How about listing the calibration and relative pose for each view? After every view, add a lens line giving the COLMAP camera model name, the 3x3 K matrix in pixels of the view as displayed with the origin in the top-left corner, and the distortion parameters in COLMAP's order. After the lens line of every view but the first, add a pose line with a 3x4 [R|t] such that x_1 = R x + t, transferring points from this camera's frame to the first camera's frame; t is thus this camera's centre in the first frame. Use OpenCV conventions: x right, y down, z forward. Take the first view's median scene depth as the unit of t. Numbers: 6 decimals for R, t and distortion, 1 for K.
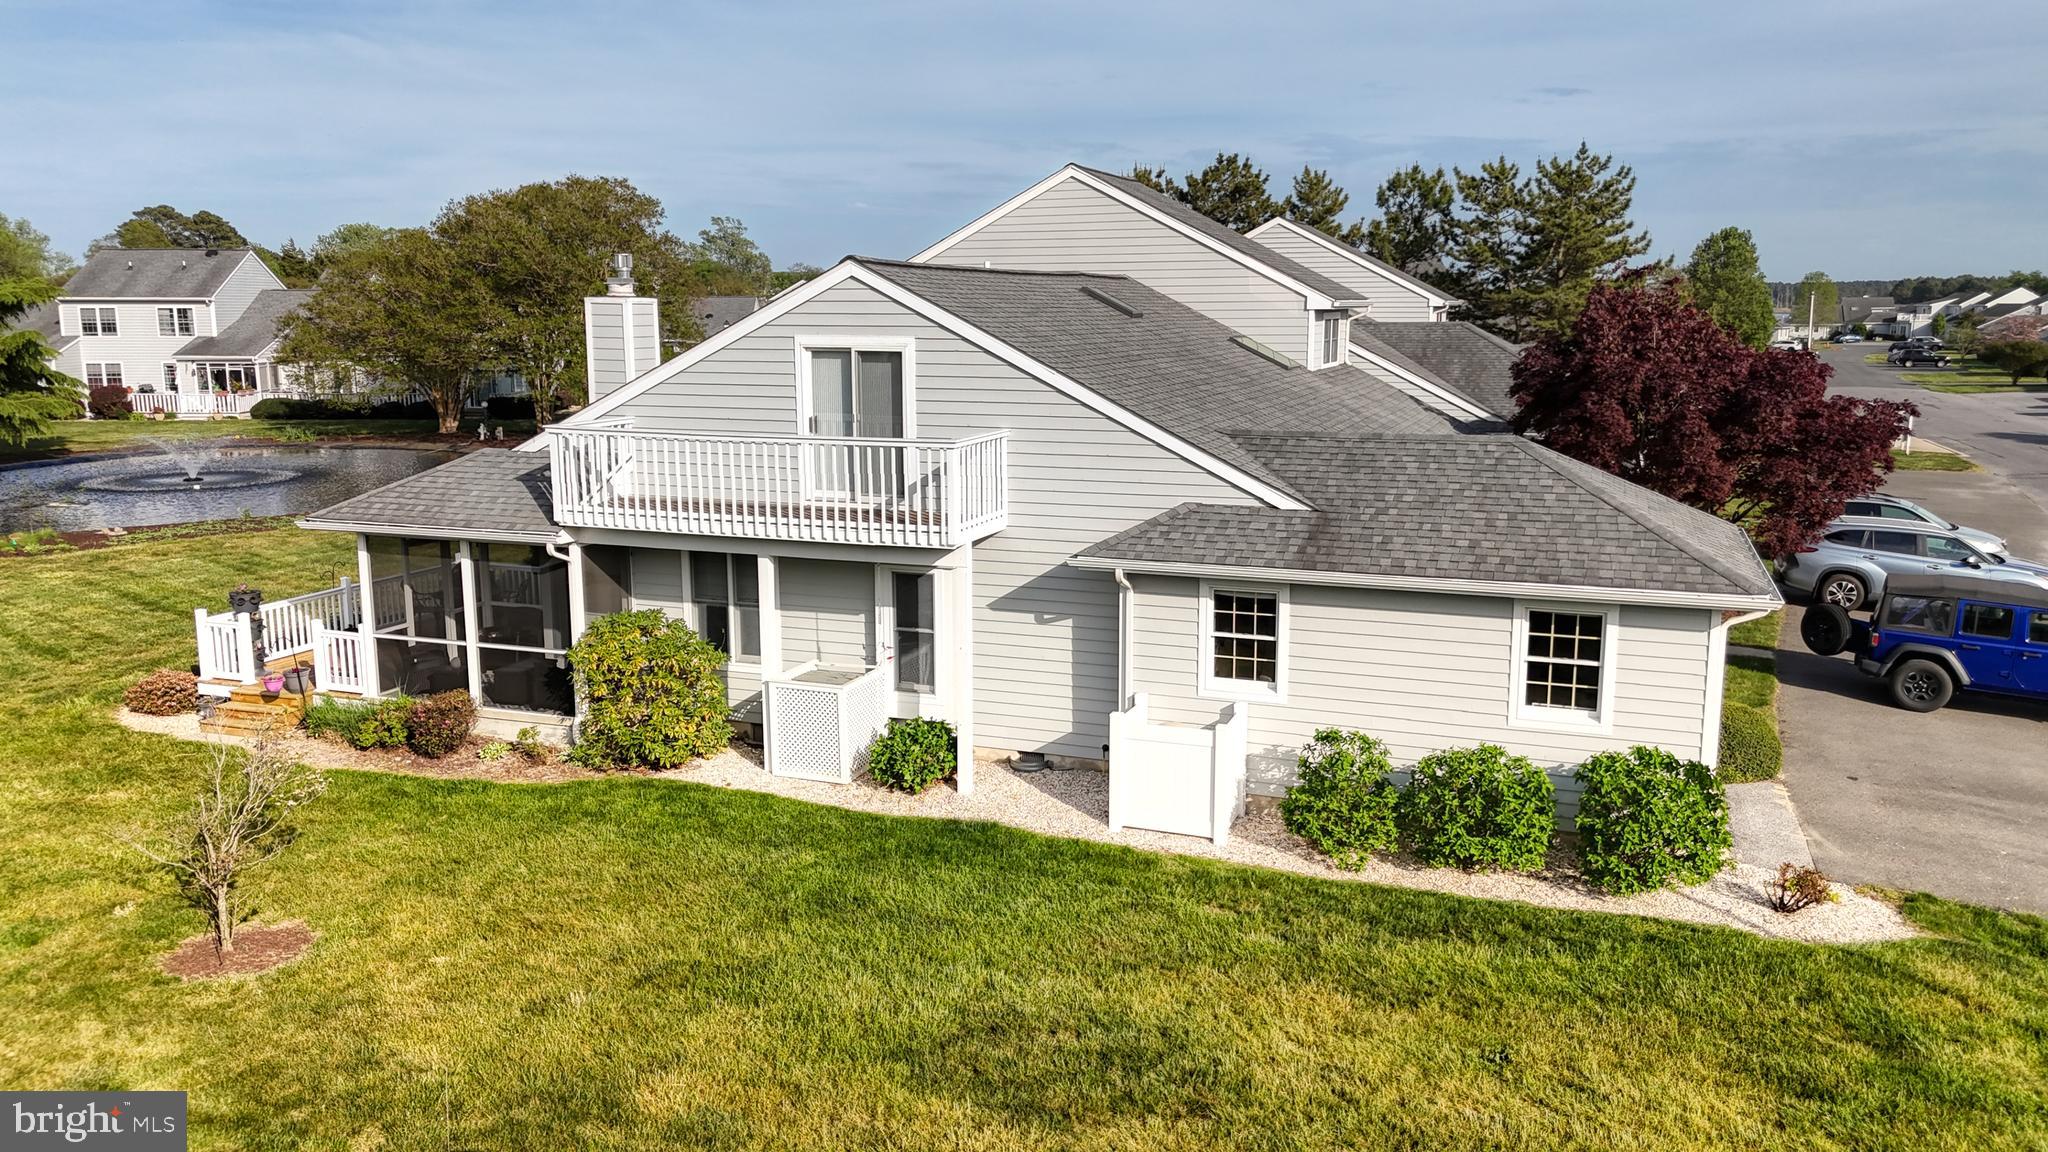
lens RADIAL K [[1513.4, 0, 1016.0], [0, 1513.4, 570.2], [0, 0, 1]] dist [0.050429, -0.028269]
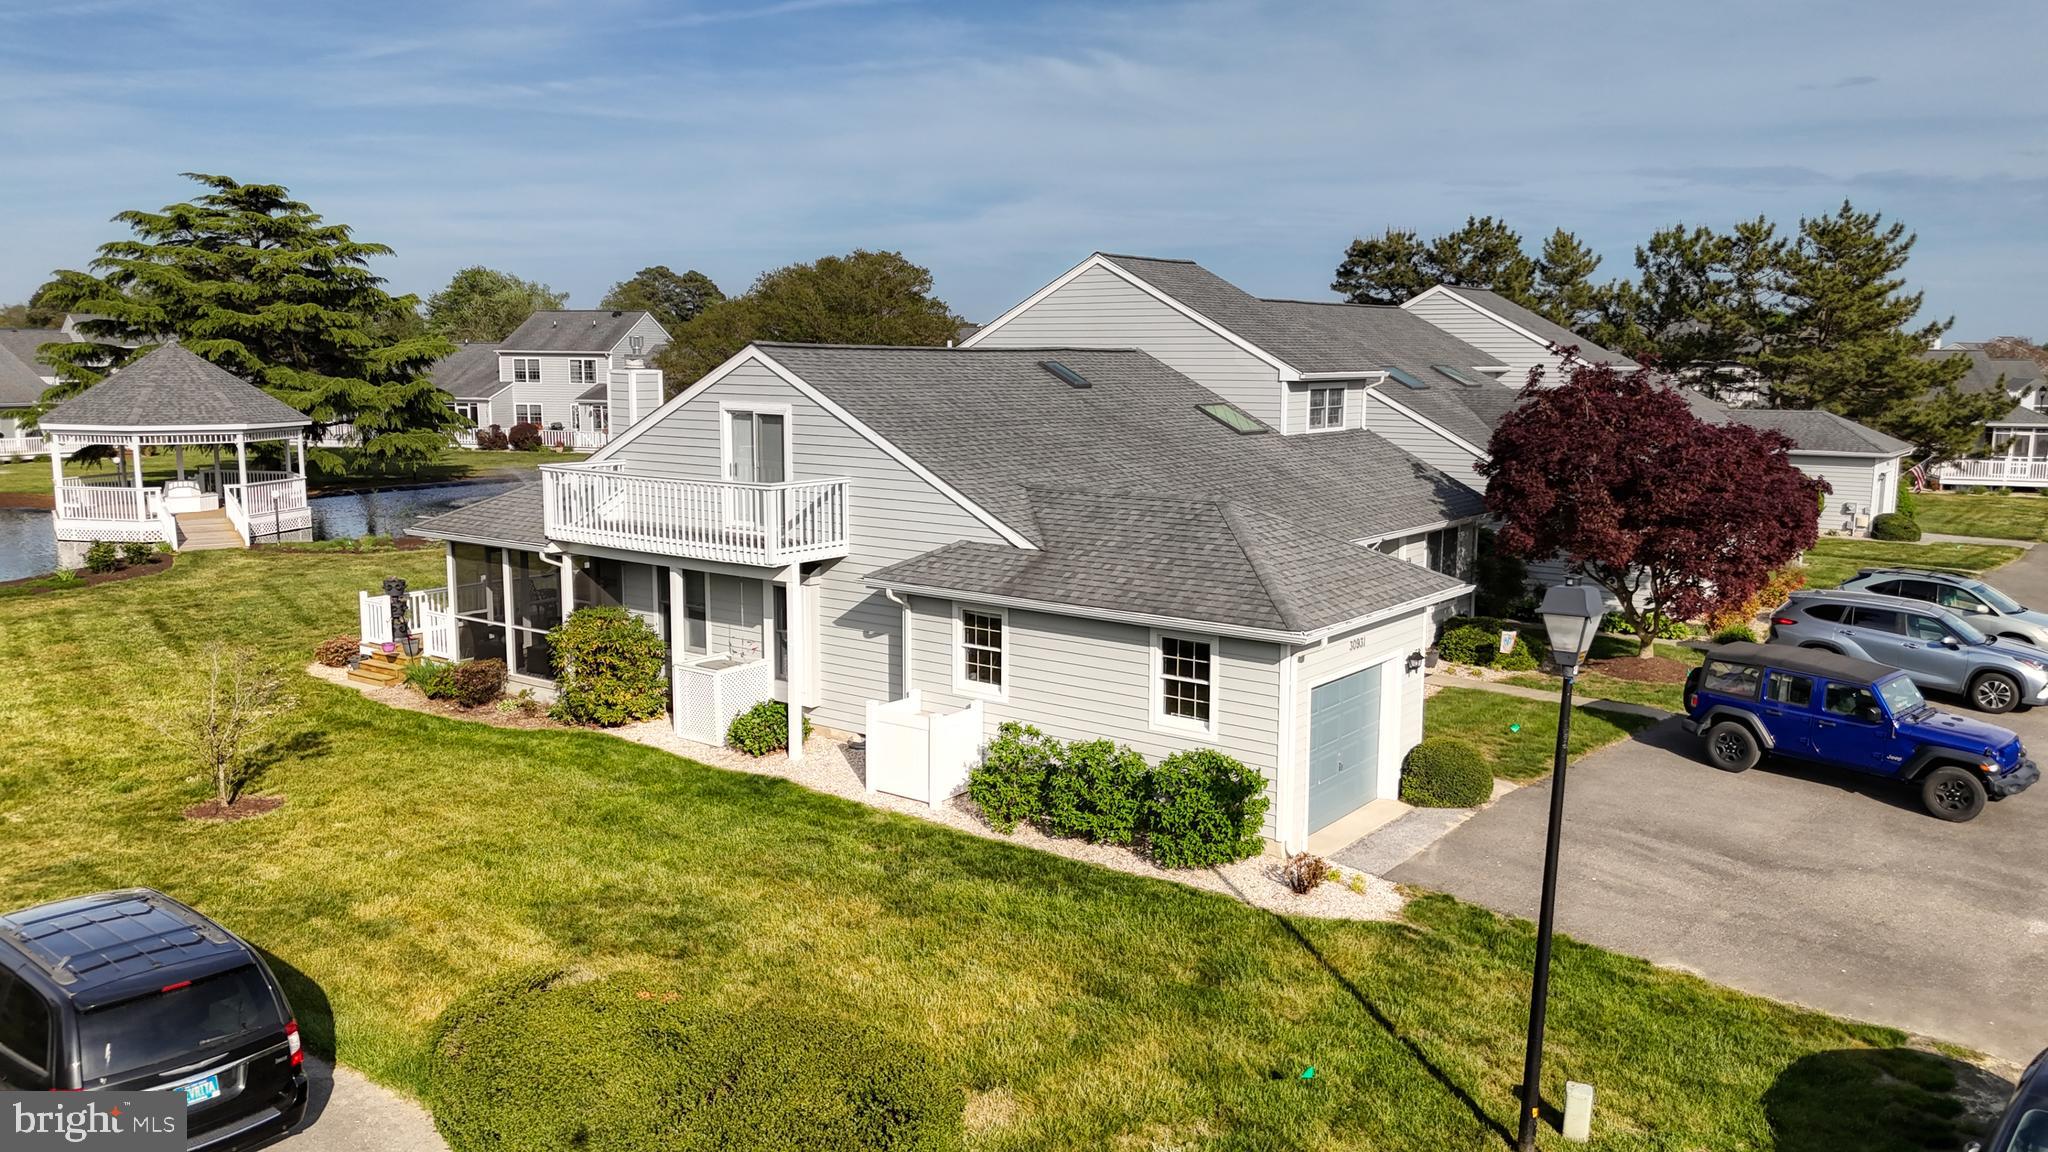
lens RADIAL K [[1513.4, 0, 1032.6], [0, 1513.4, 575.1], [0, 0, 1]] dist [0.050429, -0.028269]
pose [[0.960851, 0.047753, -0.272921, 0.480706], [-0.055141, 0.998289, -0.019457, 0.004806], [0.271525, 0.033745, 0.961840, -0.177969]]
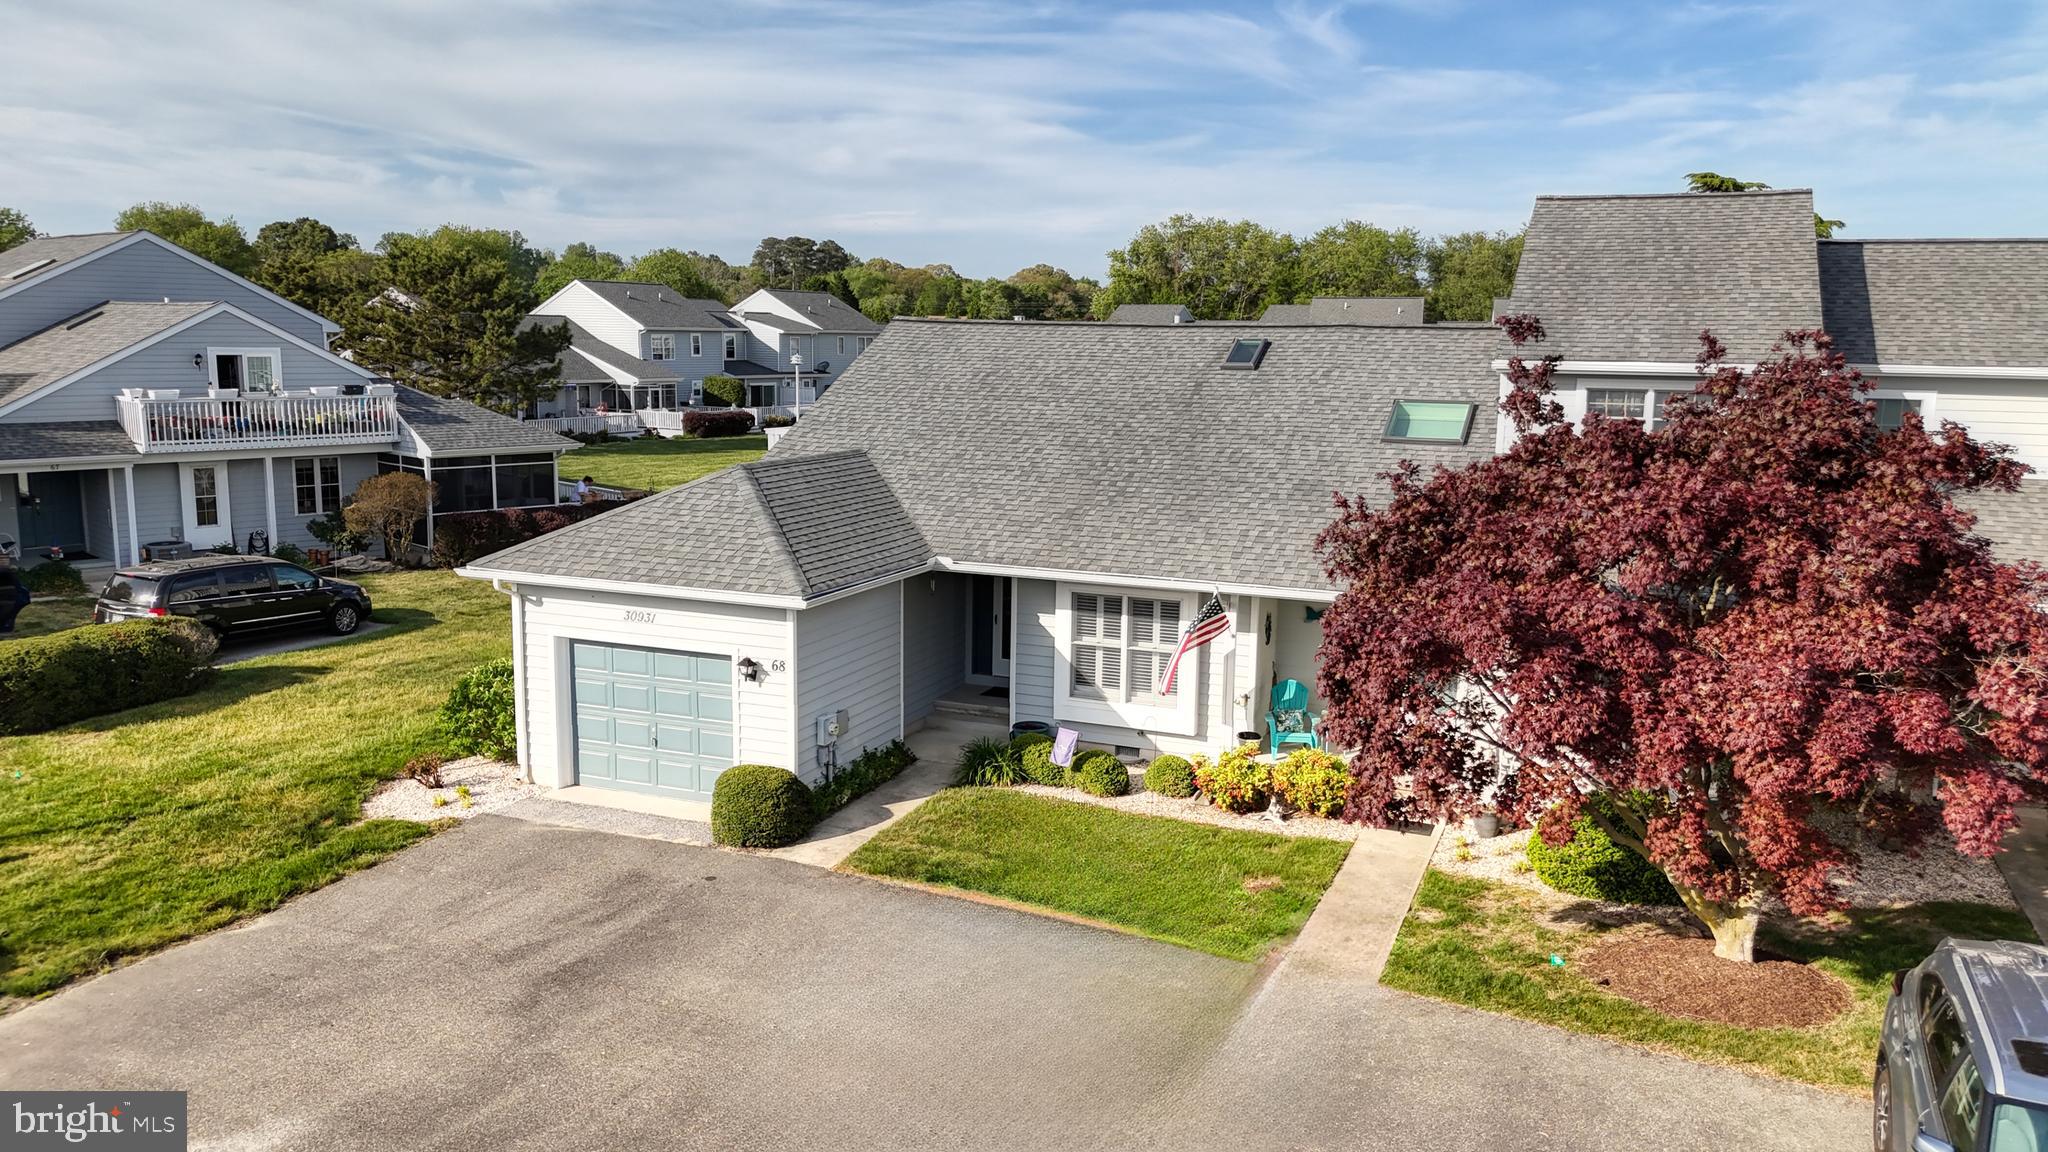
lens RADIAL K [[1513.4, 0, 1028.2], [0, 1513.4, 571.3], [0, 0, 1]] dist [0.050429, -0.028269]
pose [[-0.042814, 0.168249, -0.984814, 1.438177], [-0.167215, 0.970607, 0.173091, -0.243389], [0.984990, 0.172086, -0.013422, 1.186318]]
